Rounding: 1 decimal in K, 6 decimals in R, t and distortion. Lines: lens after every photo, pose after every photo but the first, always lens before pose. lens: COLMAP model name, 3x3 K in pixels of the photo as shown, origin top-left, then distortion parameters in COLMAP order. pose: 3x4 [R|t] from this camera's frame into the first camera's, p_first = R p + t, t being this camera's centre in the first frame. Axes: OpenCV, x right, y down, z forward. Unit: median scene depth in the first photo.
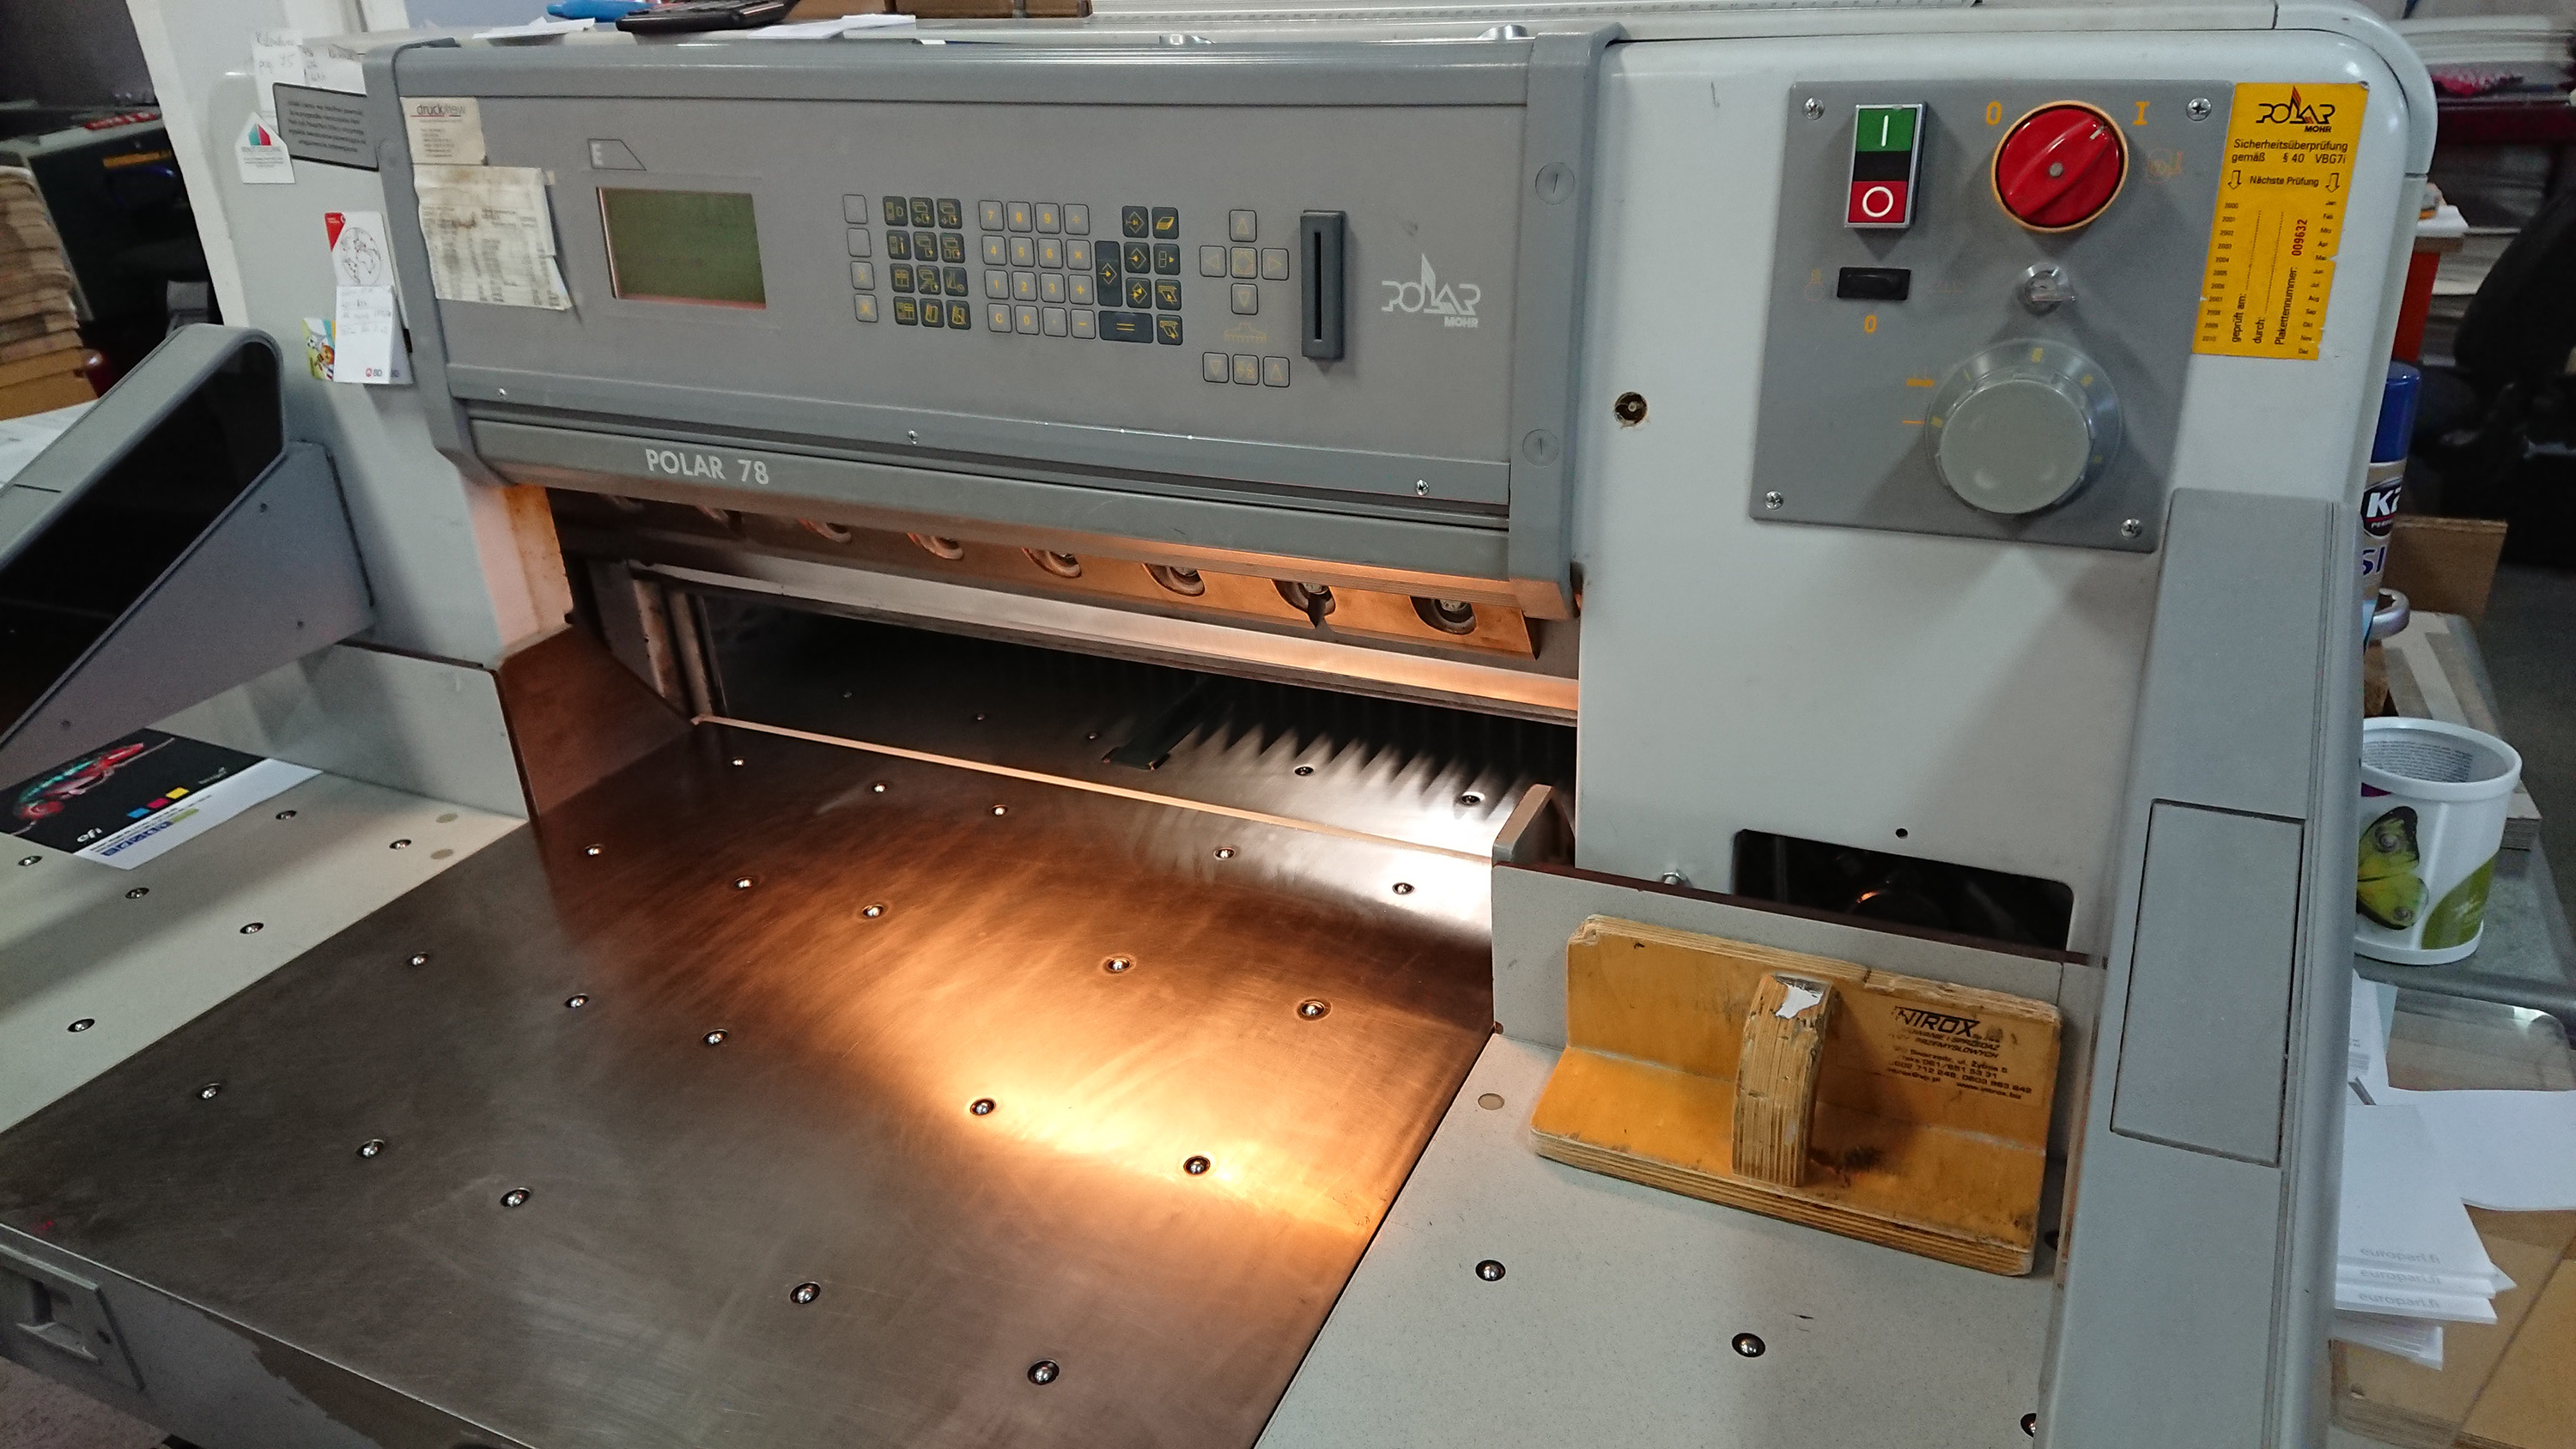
lens RADIAL K [[1701.4, 0, 1328.5], [0, 1701.4, 718.7], [0, 0, 1]] dist [0.206807, -0.319595]
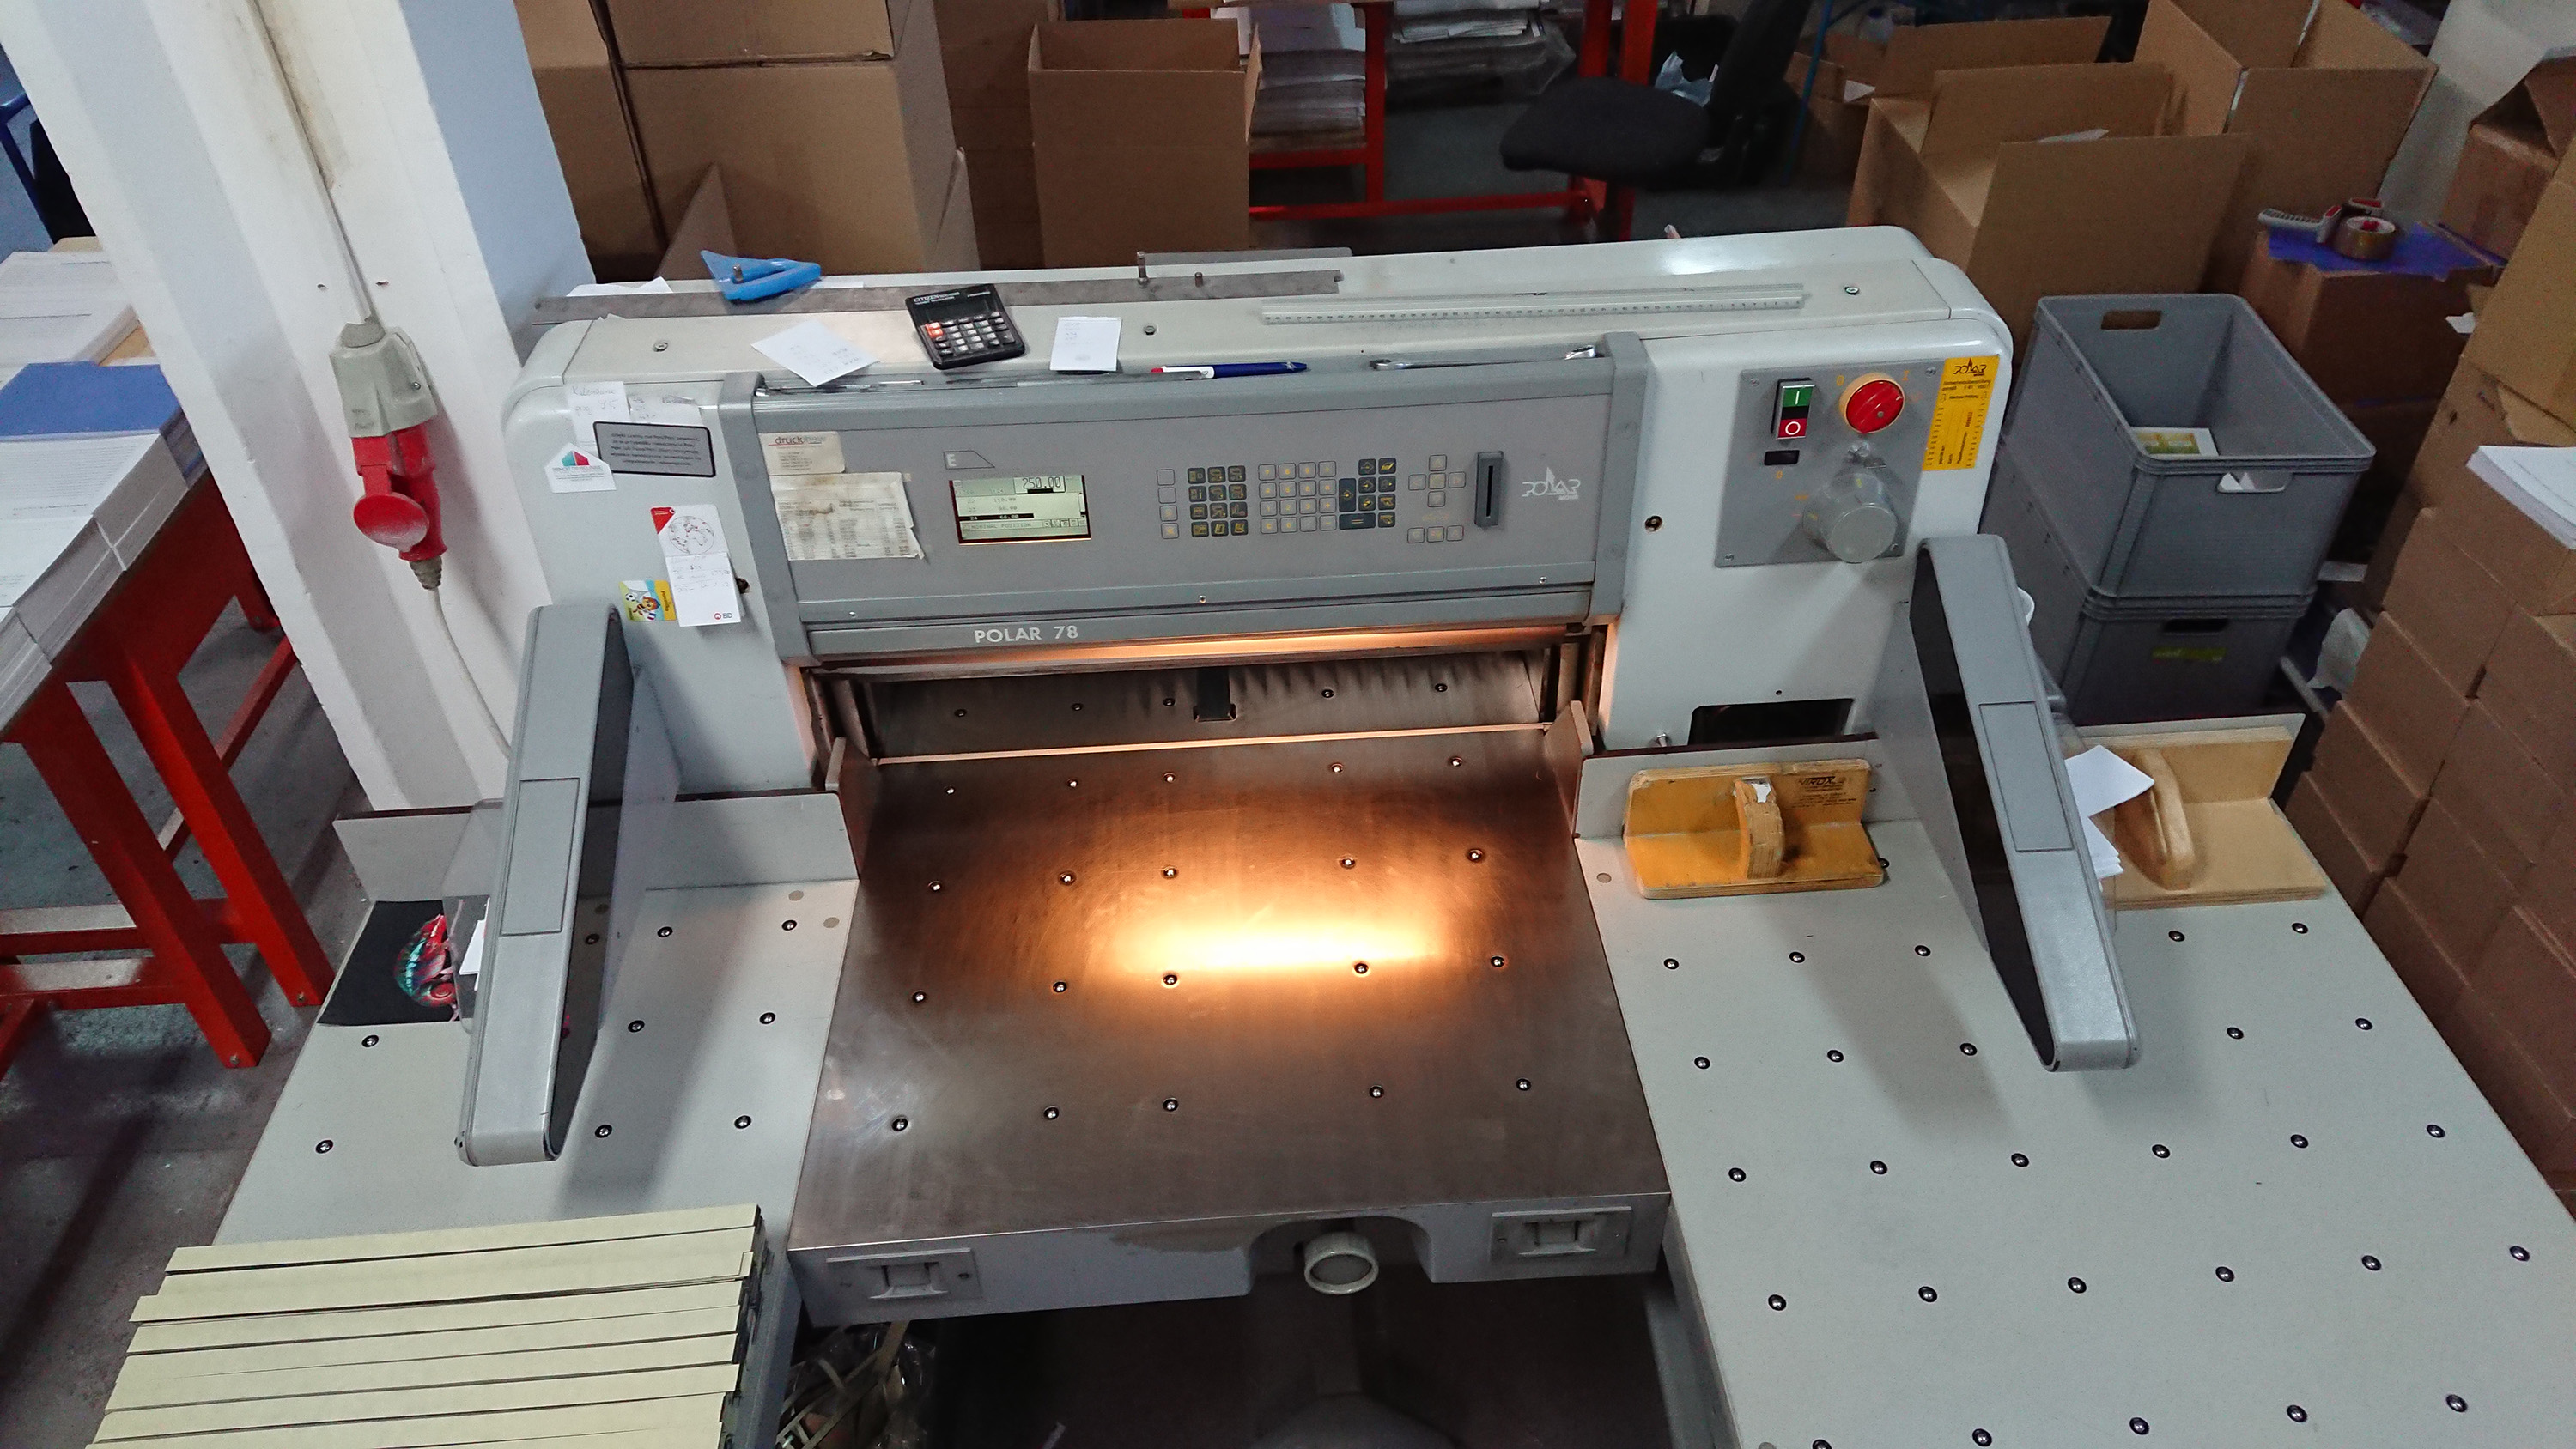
lens RADIAL K [[1749.9, 0, 1288.0], [0, 1749.9, 724.5], [0, 0, 1]] dist [0.242590, -0.365236]
pose [[0.883526, -0.279803, 0.375622, -0.884642], [0.181590, 0.943861, 0.275955, -0.529724], [-0.431748, -0.175604, 0.884735, -0.532673]]
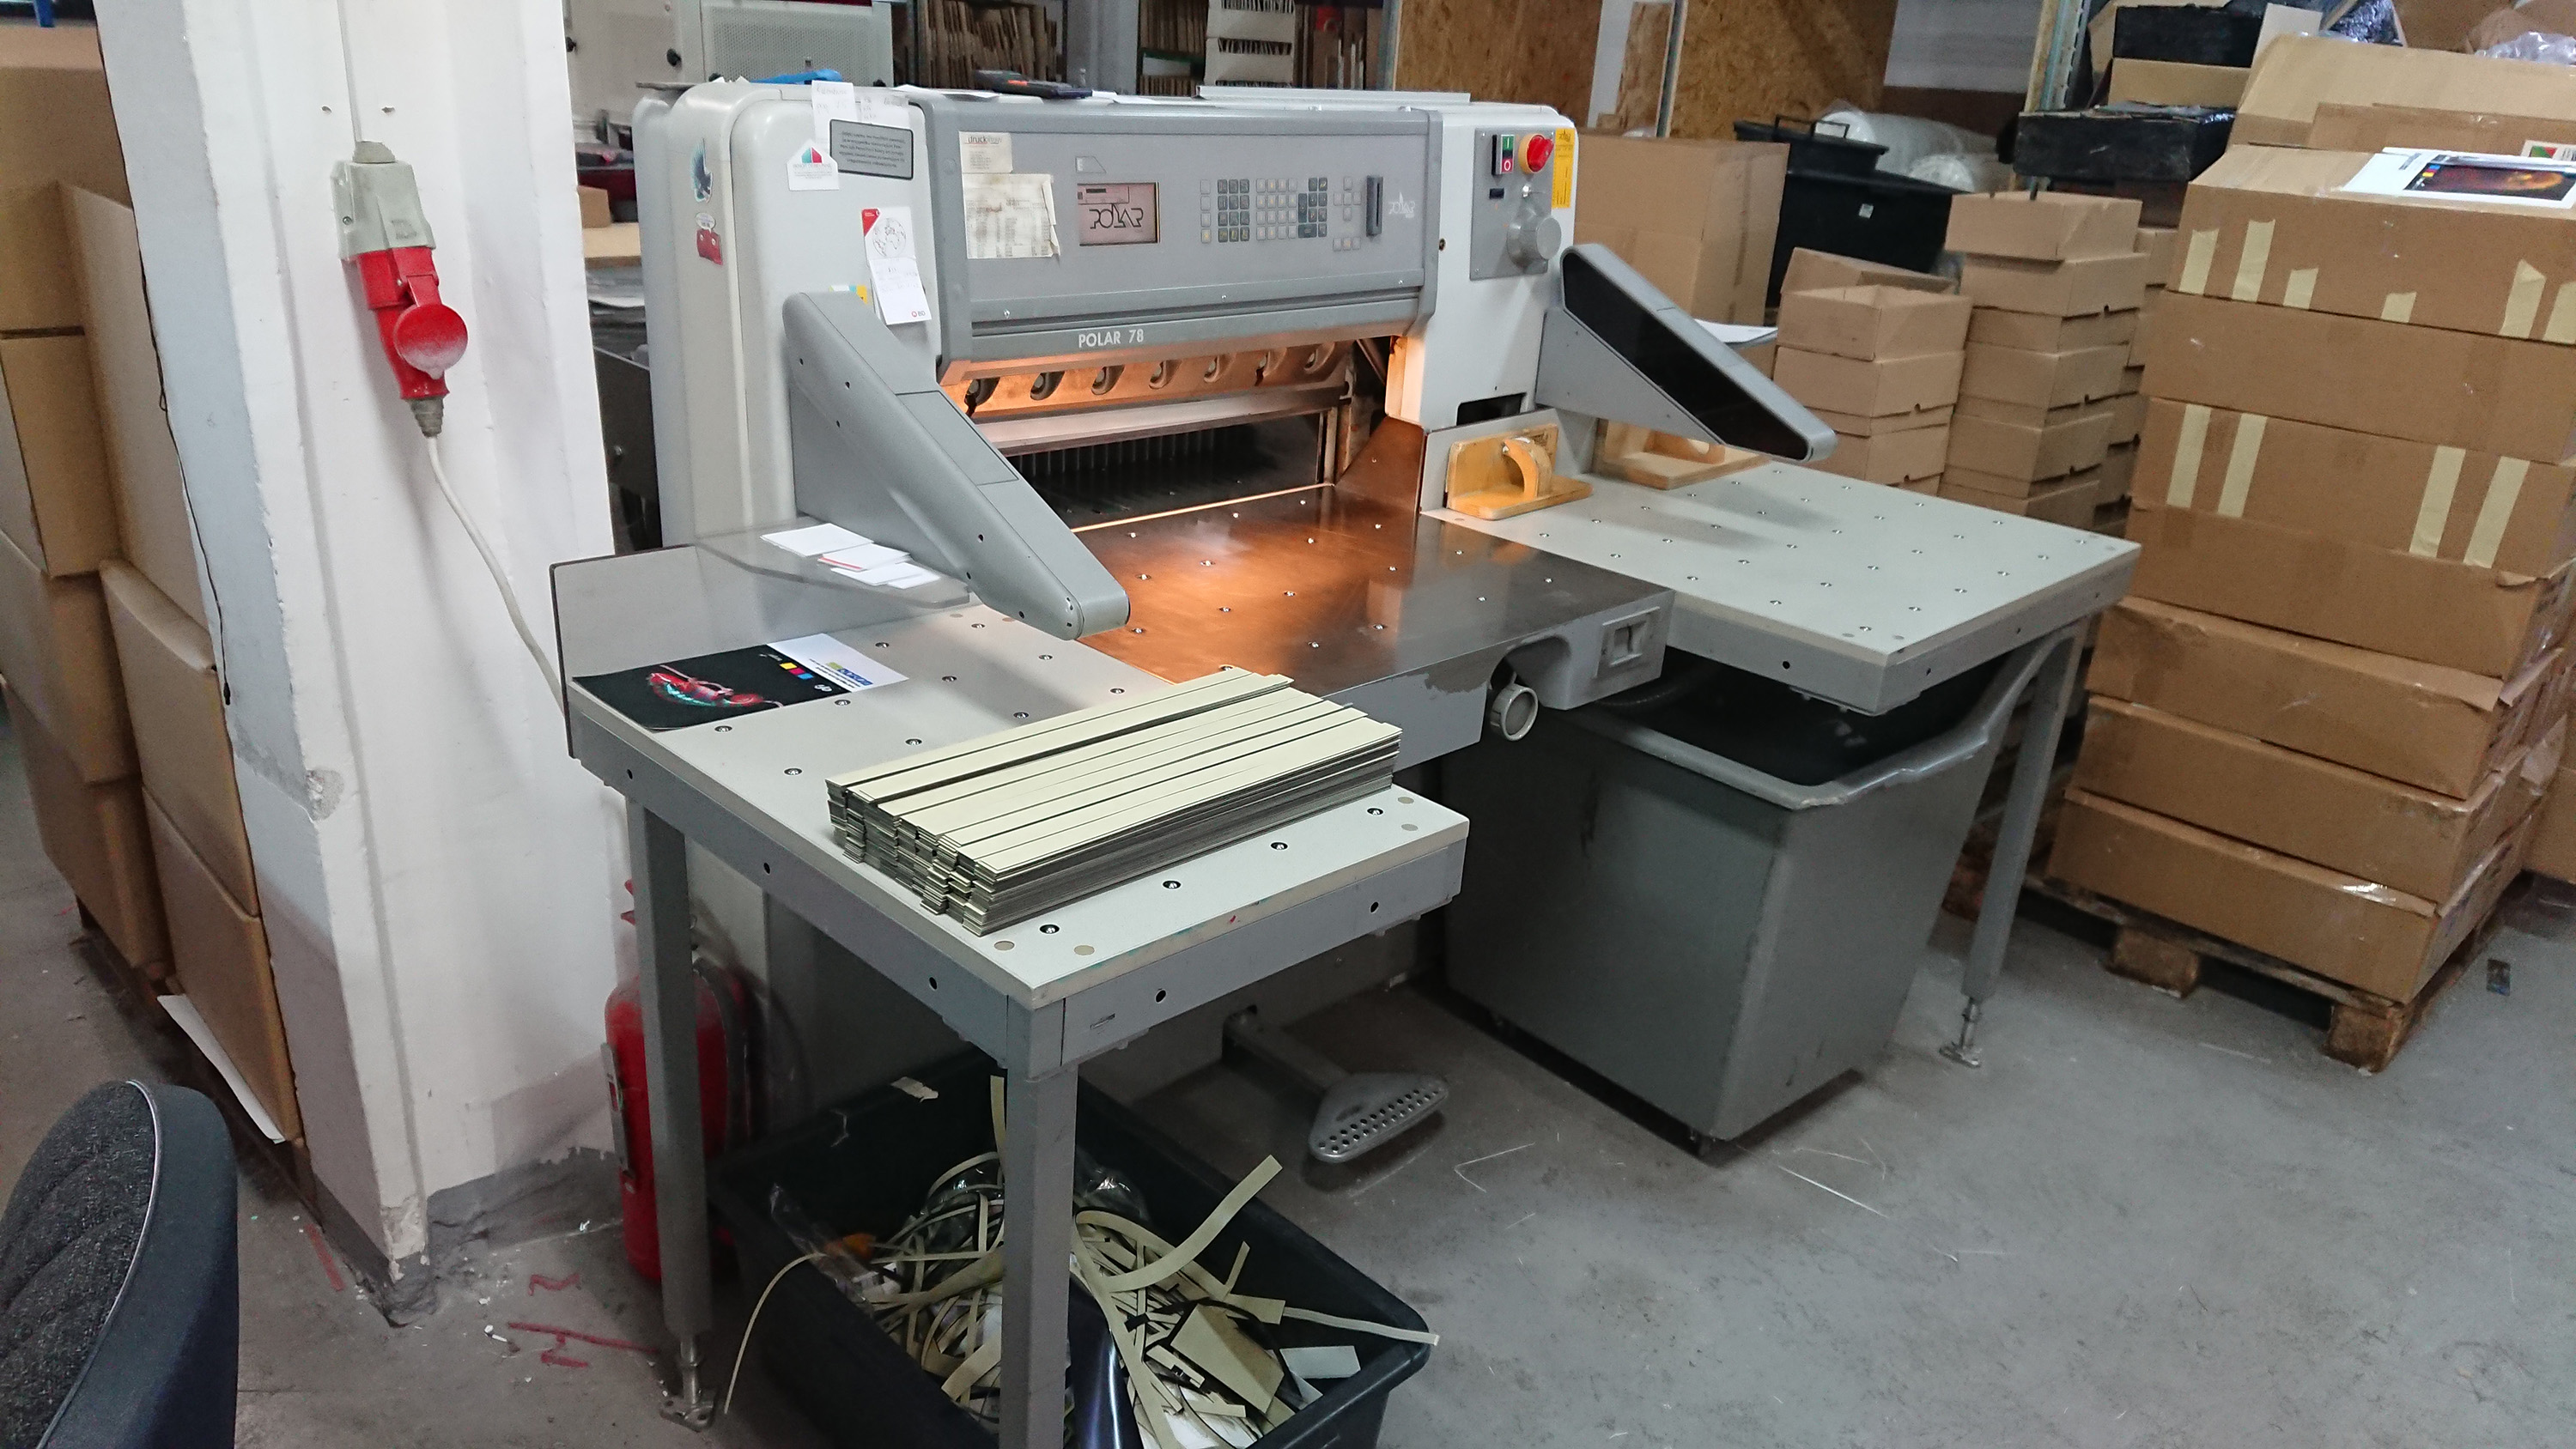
lens RADIAL K [[1749.9, 0, 1288.0], [0, 1749.9, 724.5], [0, 0, 1]] dist [0.242590, -0.365236]
pose [[0.351581, -0.292702, 0.889222, -2.444331], [0.315730, 0.931286, 0.181714, -0.053661], [-0.881309, 0.216867, 0.419837, 0.168961]]
